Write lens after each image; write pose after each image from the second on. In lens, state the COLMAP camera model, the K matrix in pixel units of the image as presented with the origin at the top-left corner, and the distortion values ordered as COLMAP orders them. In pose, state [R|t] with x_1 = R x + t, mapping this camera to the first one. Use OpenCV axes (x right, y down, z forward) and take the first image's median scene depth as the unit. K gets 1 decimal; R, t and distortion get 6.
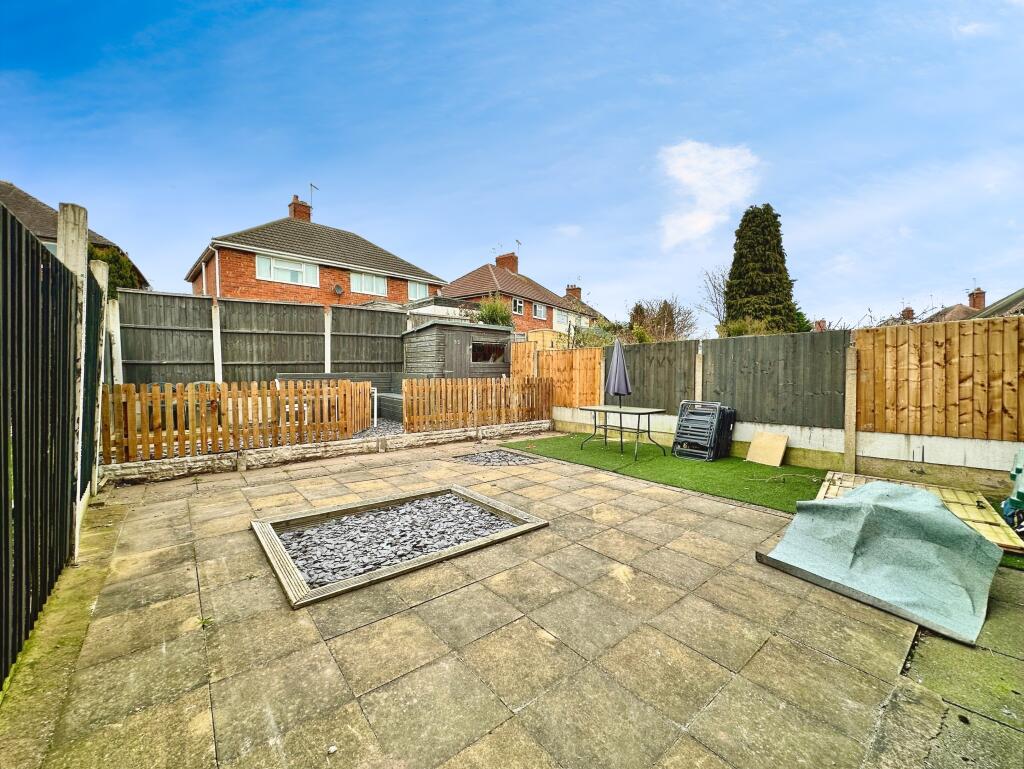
lens RADIAL K [[409.9, 0, 512.3], [0, 409.9, 380.9], [0, 0, 1]] dist [0.000612, 0.000241]
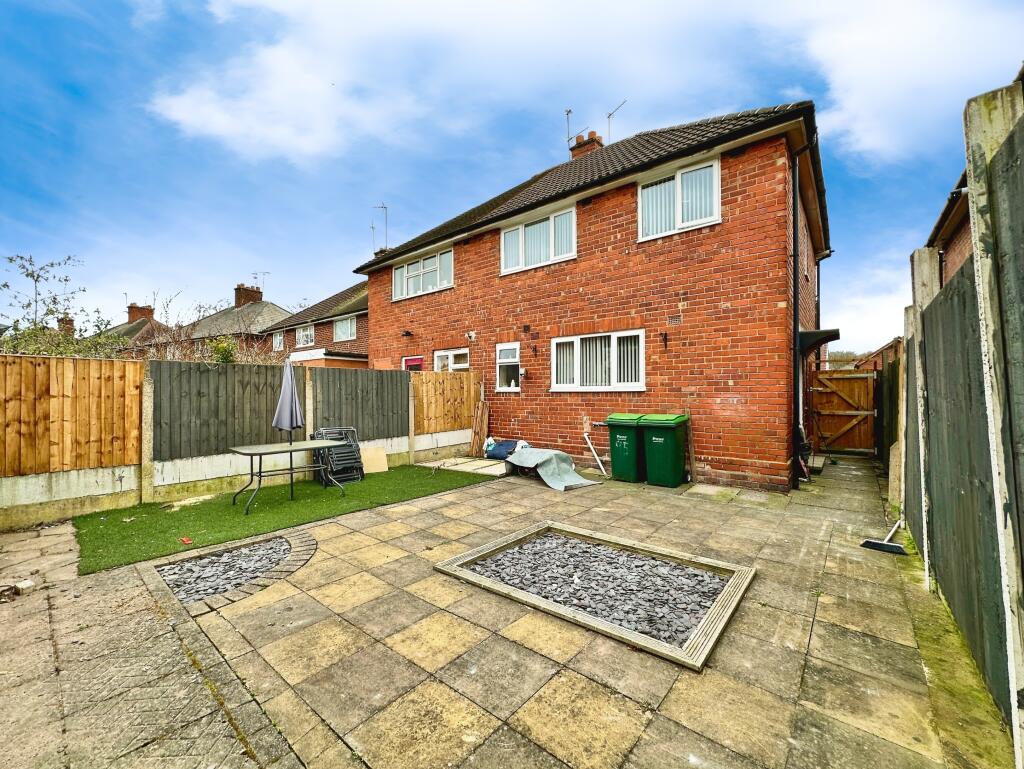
lens RADIAL K [[409.9, 0, 512.3], [0, 409.9, 380.9], [0, 0, 1]] dist [0.000612, 0.000241]
pose [[-0.181095, 0.034473, 0.982861, -0.992849], [0.023946, 0.999244, -0.030635, -0.040214], [-0.983174, 0.017988, -0.181783, 1.149828]]
